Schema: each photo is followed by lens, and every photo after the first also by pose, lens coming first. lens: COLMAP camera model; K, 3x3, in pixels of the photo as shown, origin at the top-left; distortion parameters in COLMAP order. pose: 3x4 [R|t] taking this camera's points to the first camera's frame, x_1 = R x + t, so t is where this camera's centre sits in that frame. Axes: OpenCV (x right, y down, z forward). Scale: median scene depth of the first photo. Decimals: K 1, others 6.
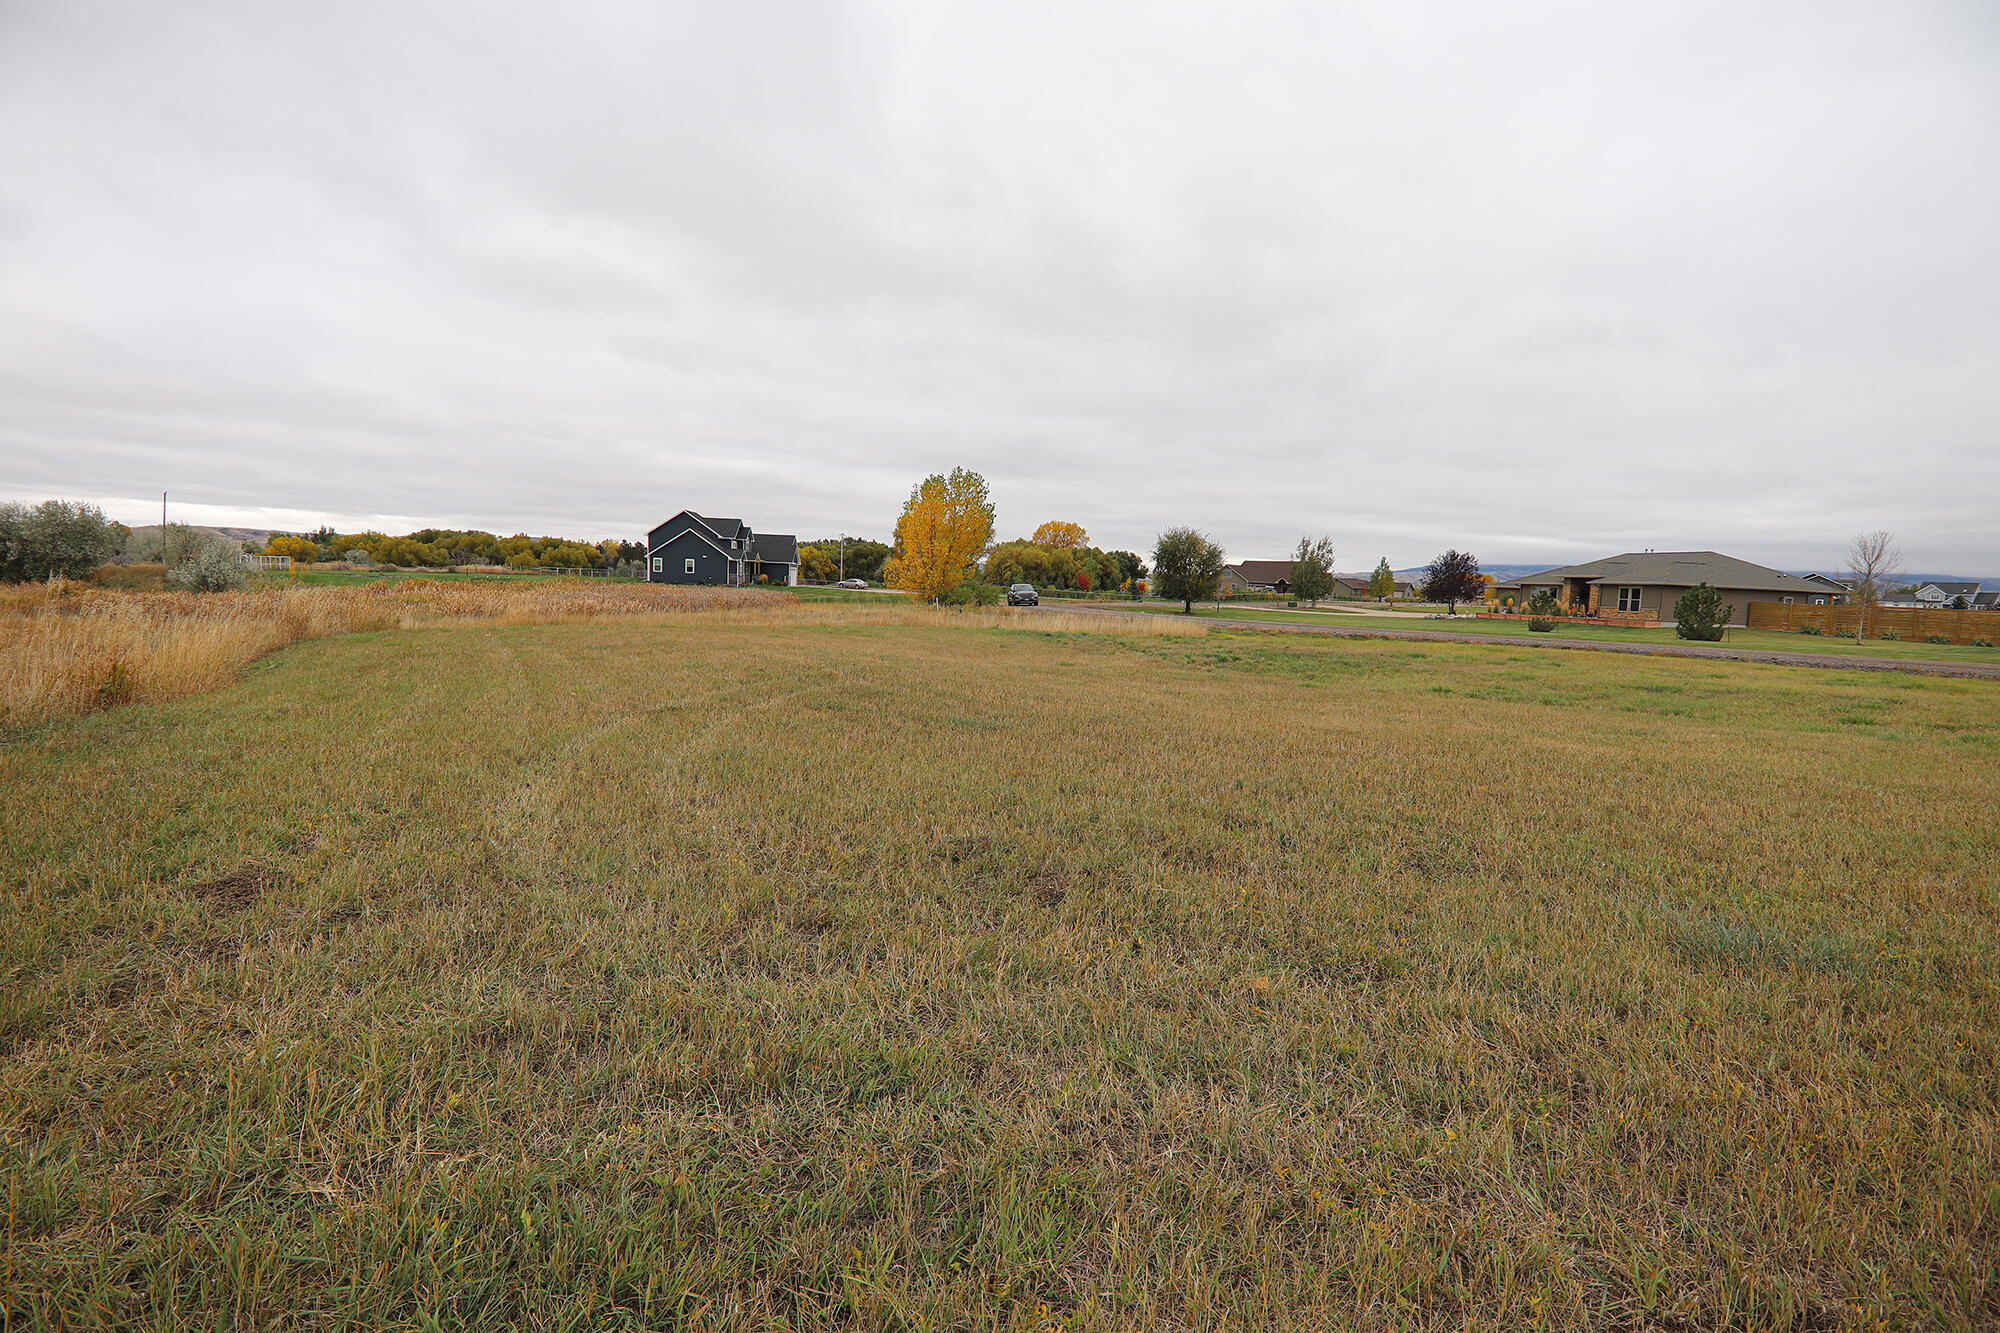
lens RADIAL K [[989.8, 0, 986.5], [0, 989.8, 666.8], [0, 0, 1]] dist [-0.011669, -0.003195]
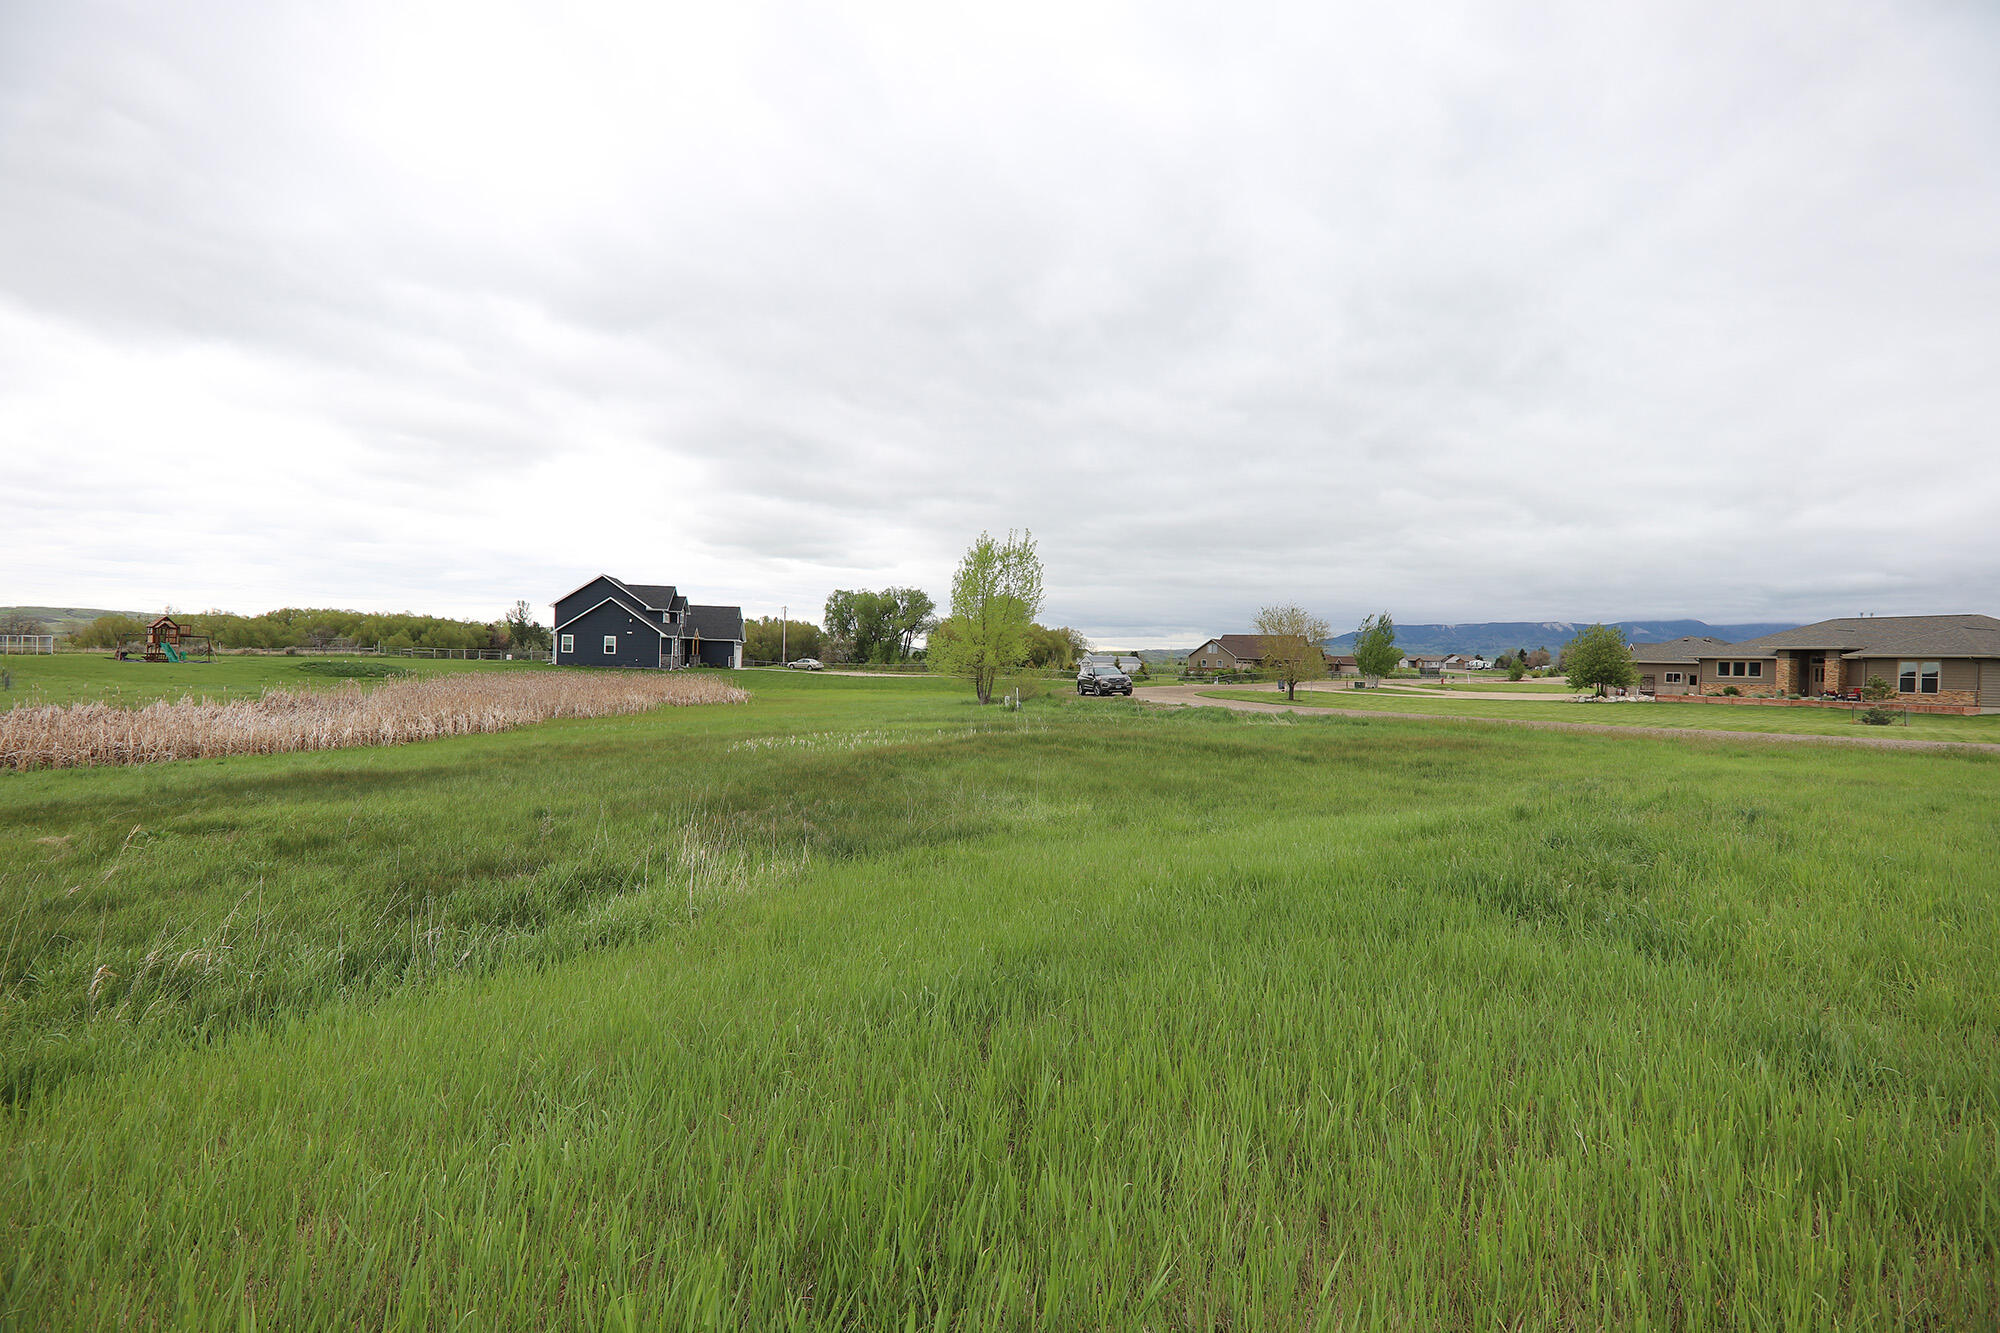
lens RADIAL K [[989.8, 0, 982.9], [0, 989.8, 667.3], [0, 0, 1]] dist [-0.011669, -0.003195]
pose [[0.995016, -0.010886, 0.099123, -0.081009], [0.018492, 0.996926, -0.076139, -0.018926], [-0.097990, 0.077593, 0.992158, 0.189348]]
